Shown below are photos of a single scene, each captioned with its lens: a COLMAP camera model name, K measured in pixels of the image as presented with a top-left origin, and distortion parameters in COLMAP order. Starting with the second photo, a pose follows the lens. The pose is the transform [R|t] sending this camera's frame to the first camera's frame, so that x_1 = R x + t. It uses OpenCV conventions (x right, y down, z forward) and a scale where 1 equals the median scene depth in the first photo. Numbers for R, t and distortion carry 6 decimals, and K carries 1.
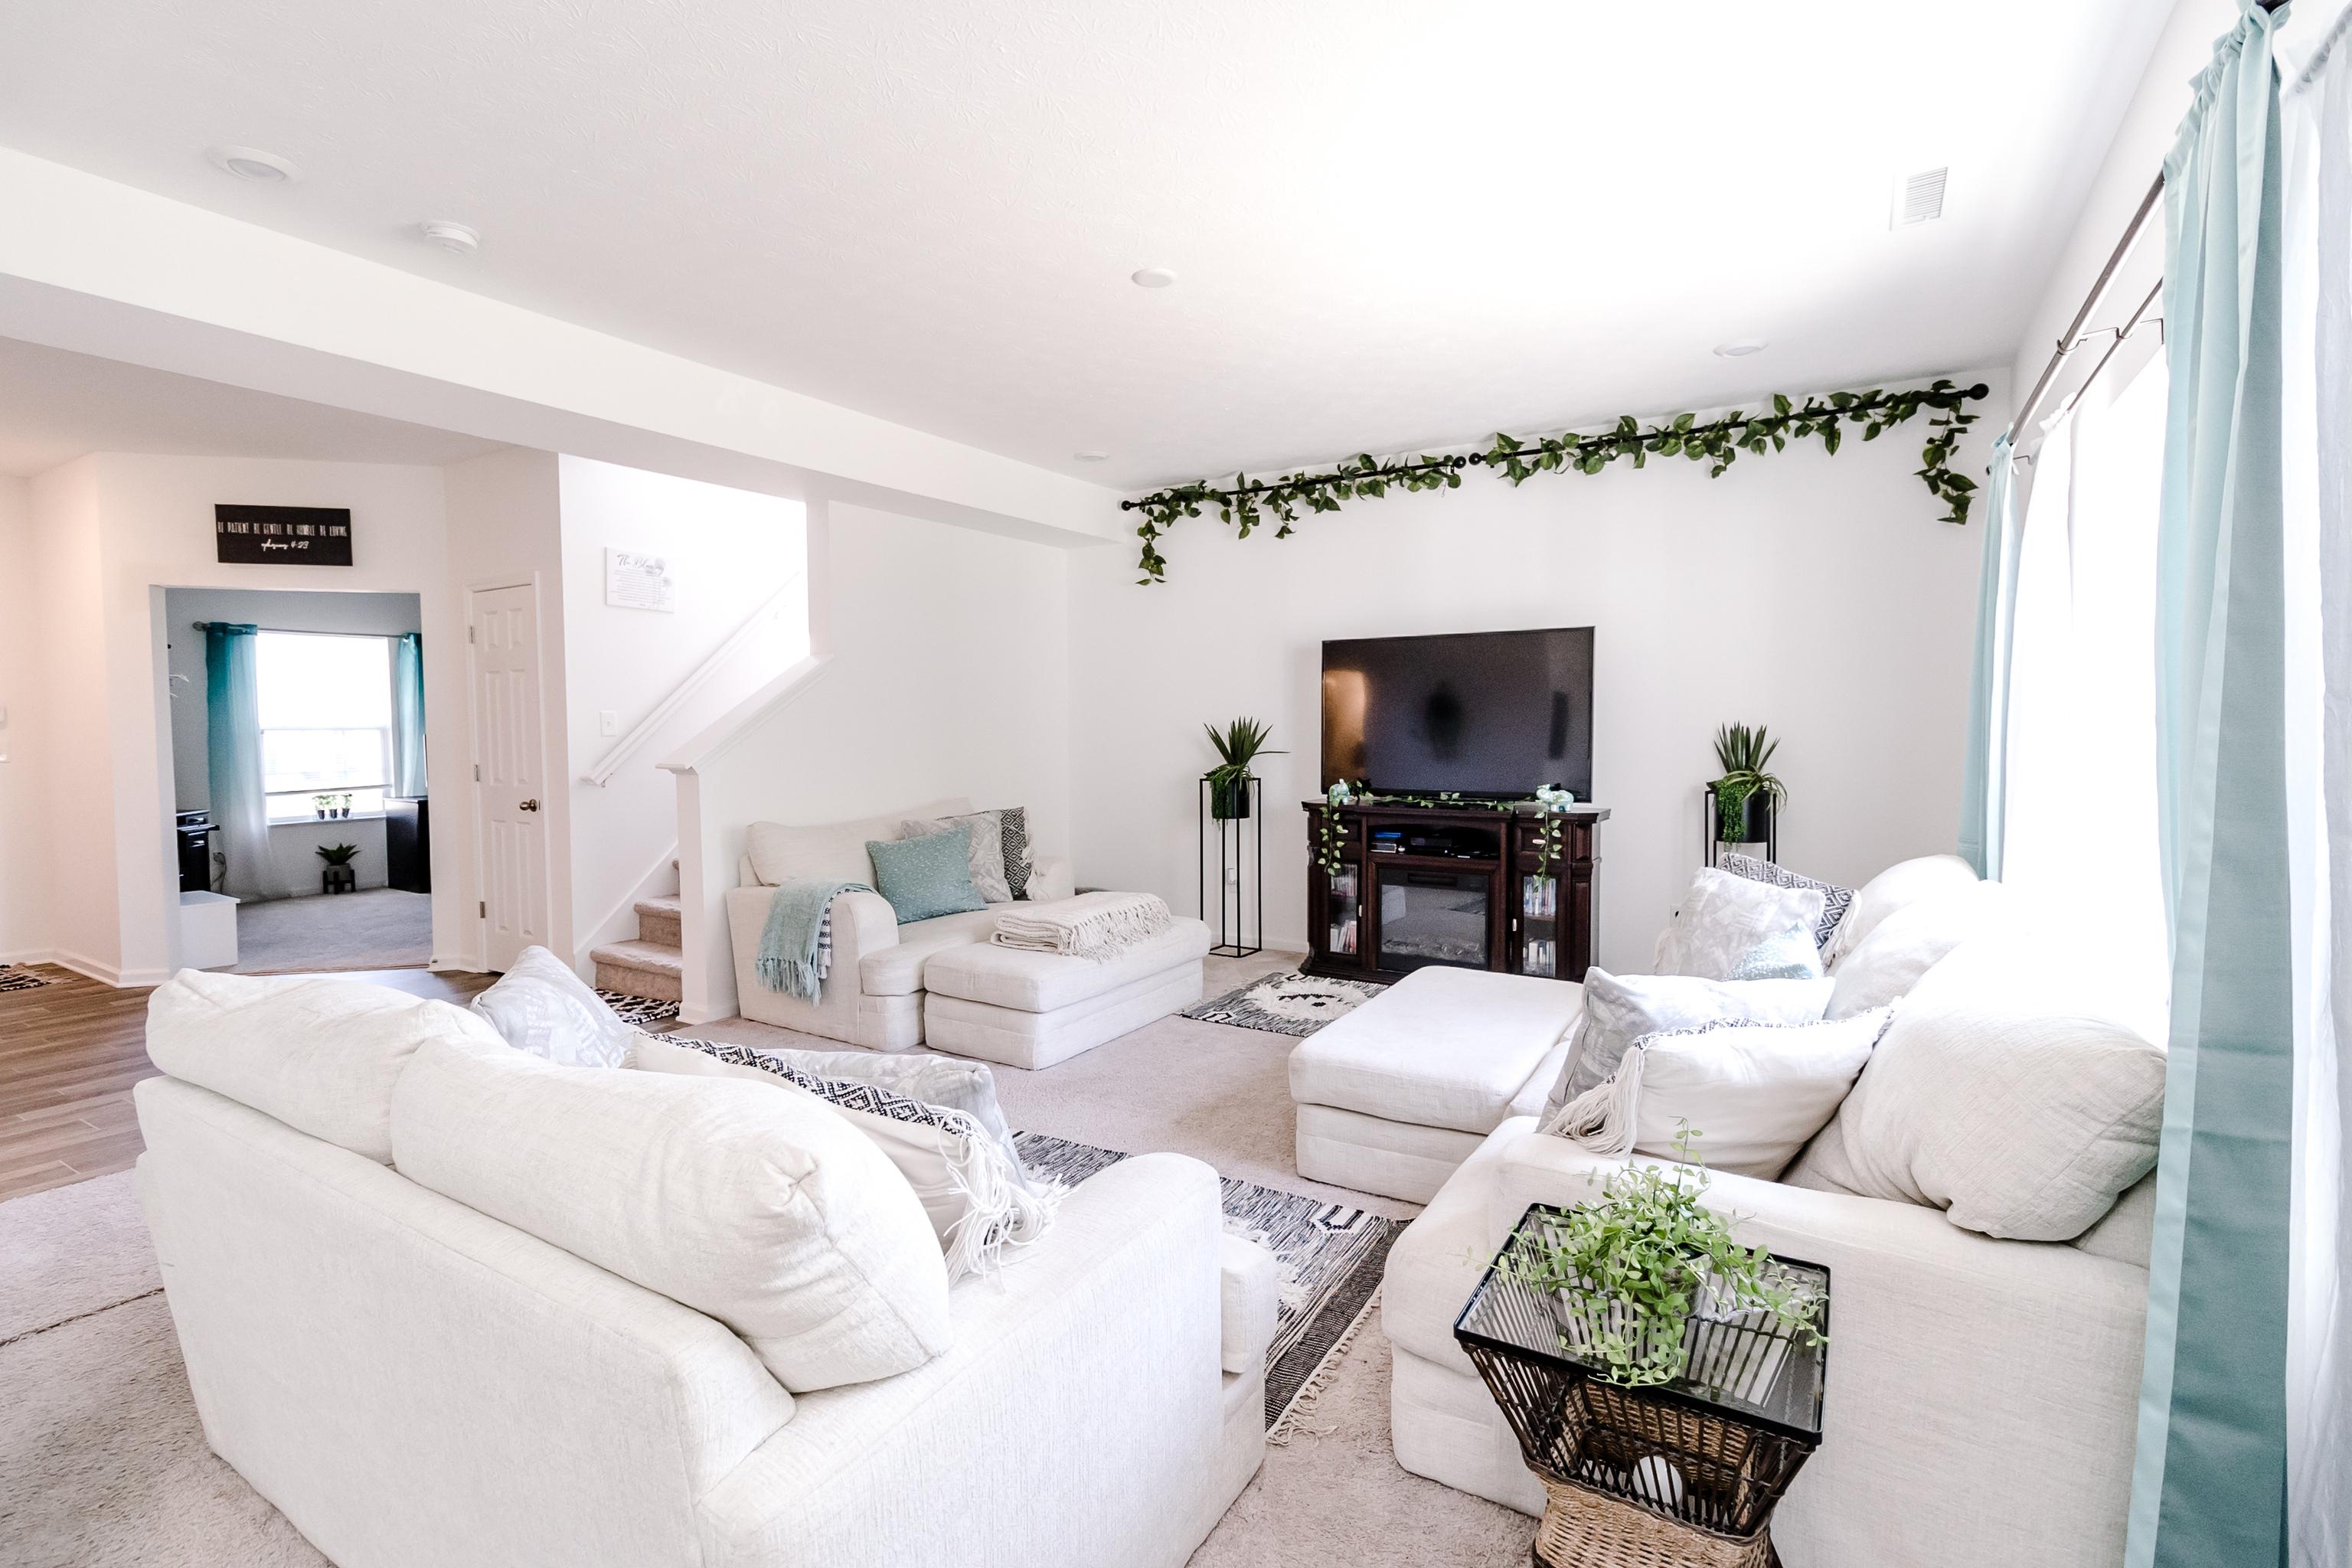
lens RADIAL K [[1083.5, 0, 1168.8], [0, 1083.5, 783.1], [0, 0, 1]] dist [0.001335, -0.000201]
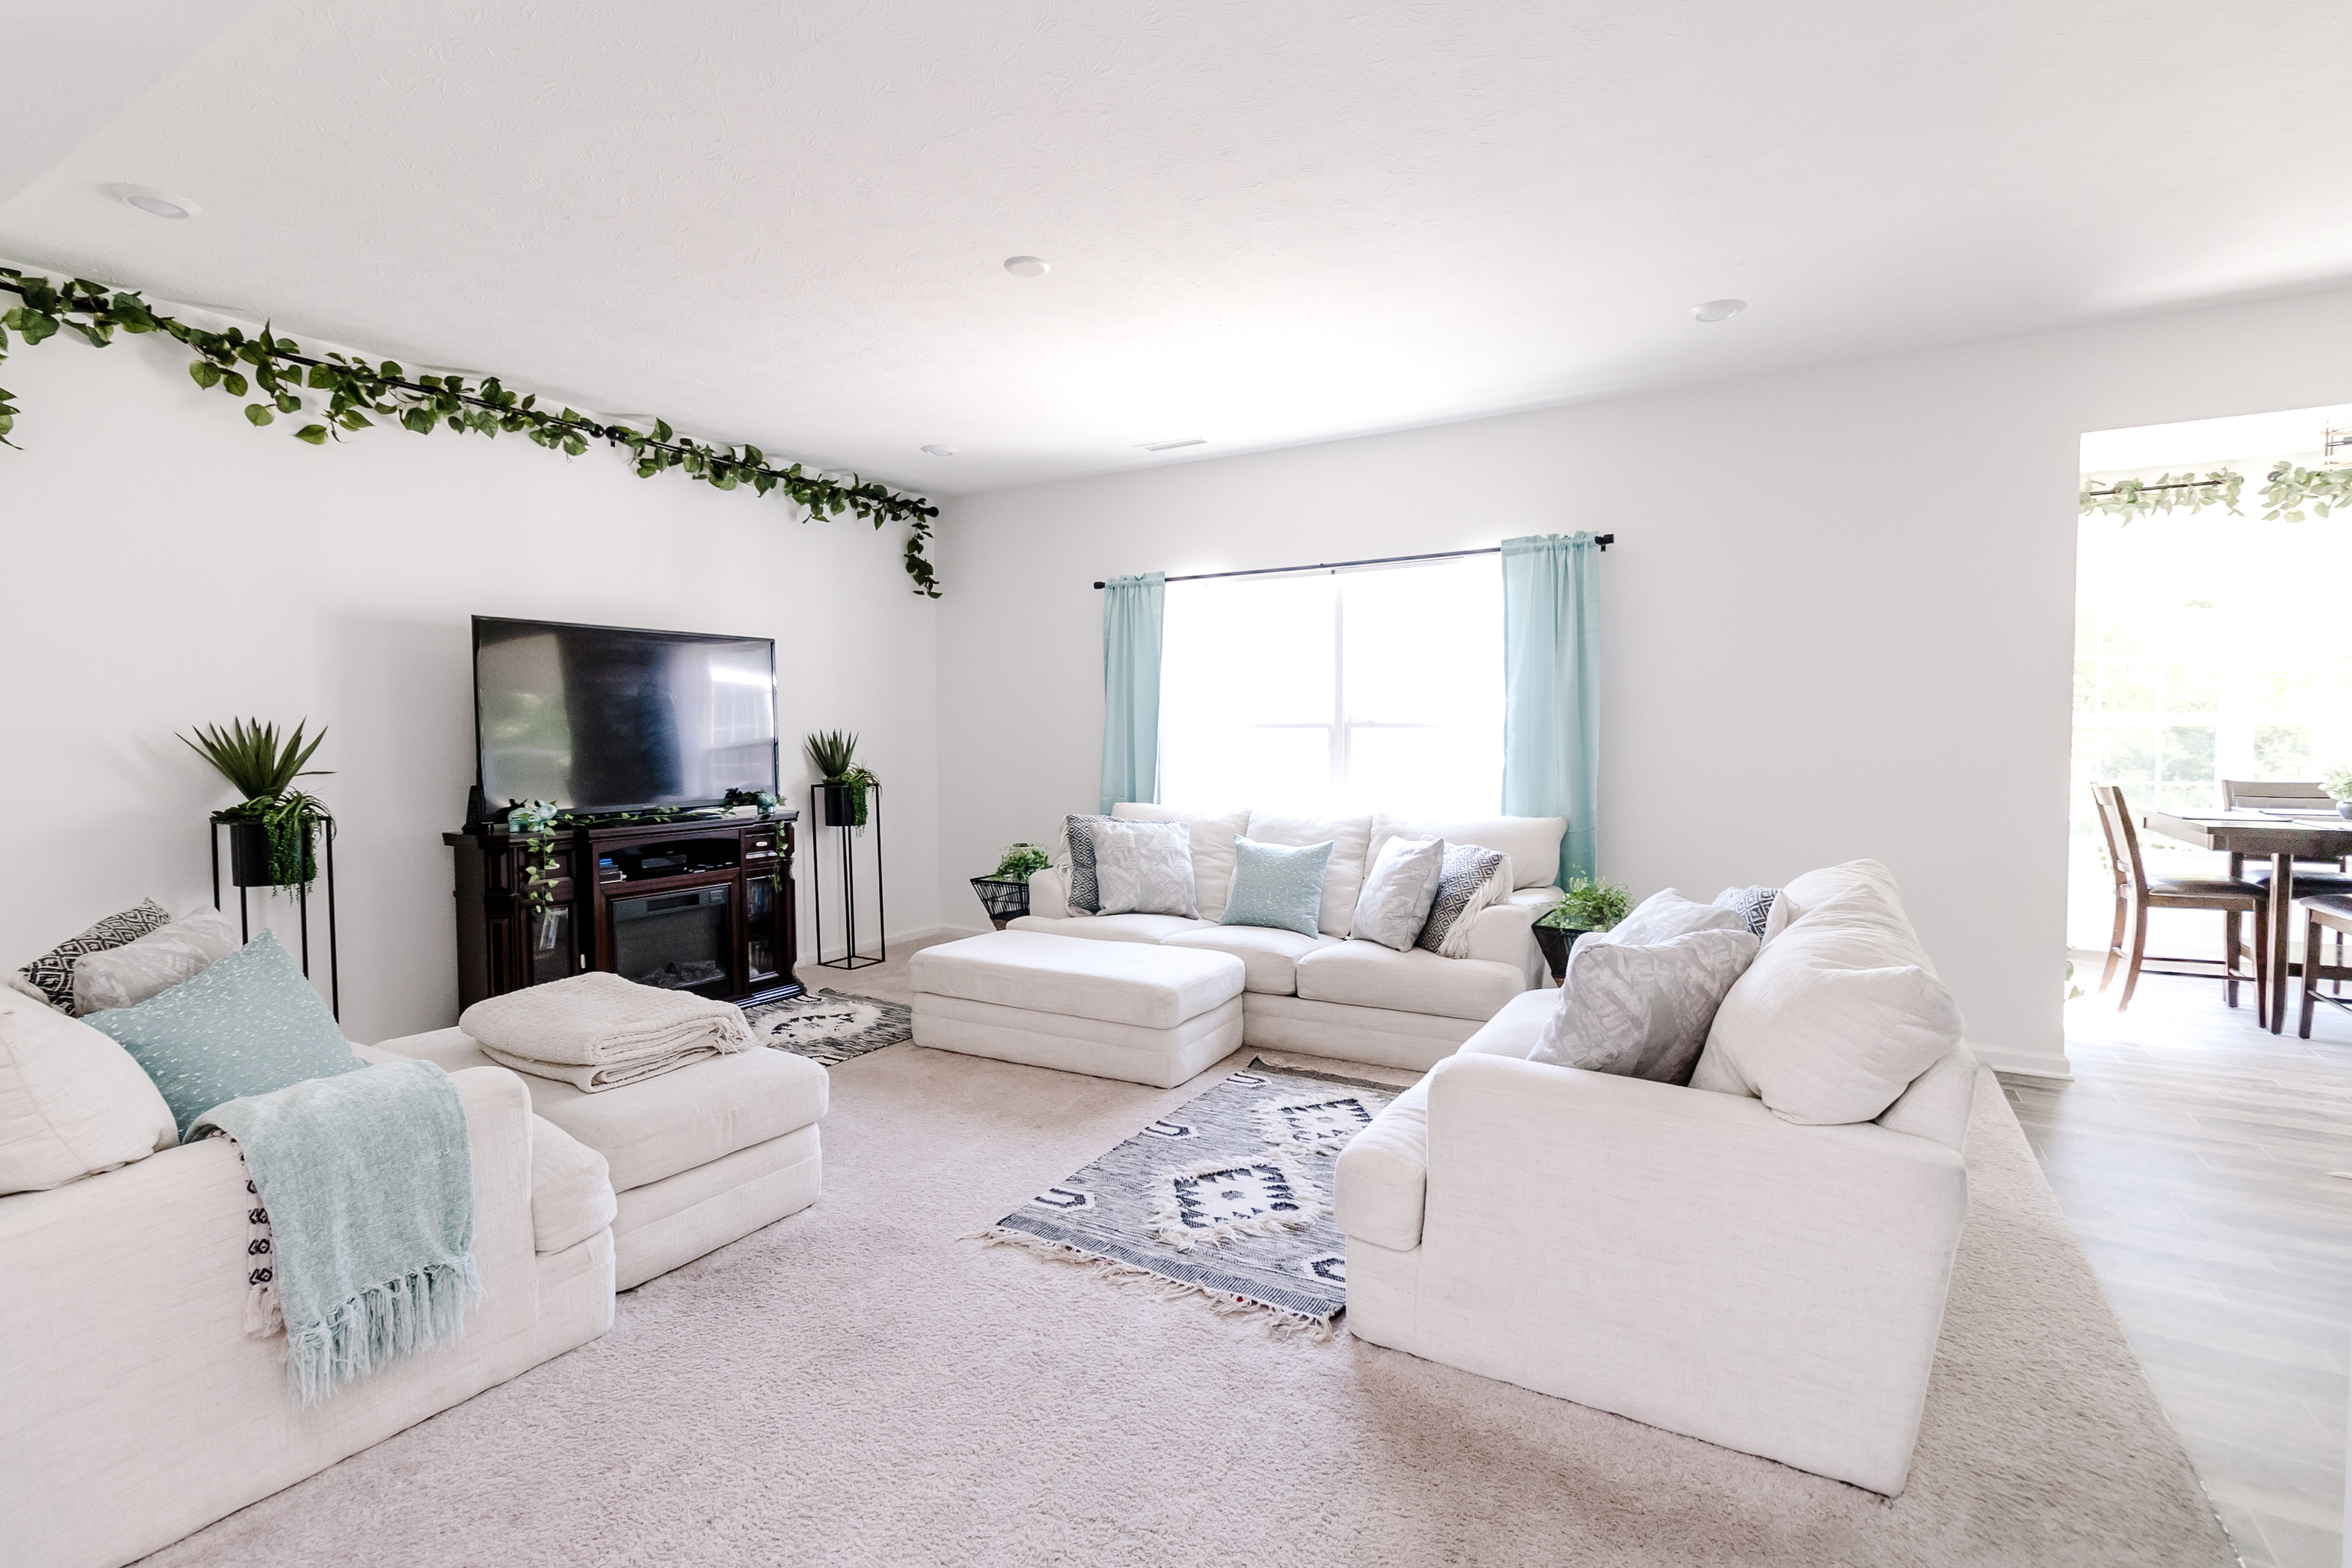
lens RADIAL K [[1083.5, 0, 1169.1], [0, 1083.5, 777.3], [0, 0, 1]] dist [0.001335, -0.000201]
pose [[-0.009187, -0.032086, 0.999443, -0.642452], [0.064163, 0.997406, 0.032611, -0.016769], [-0.997897, 0.064427, -0.007105, 0.582848]]
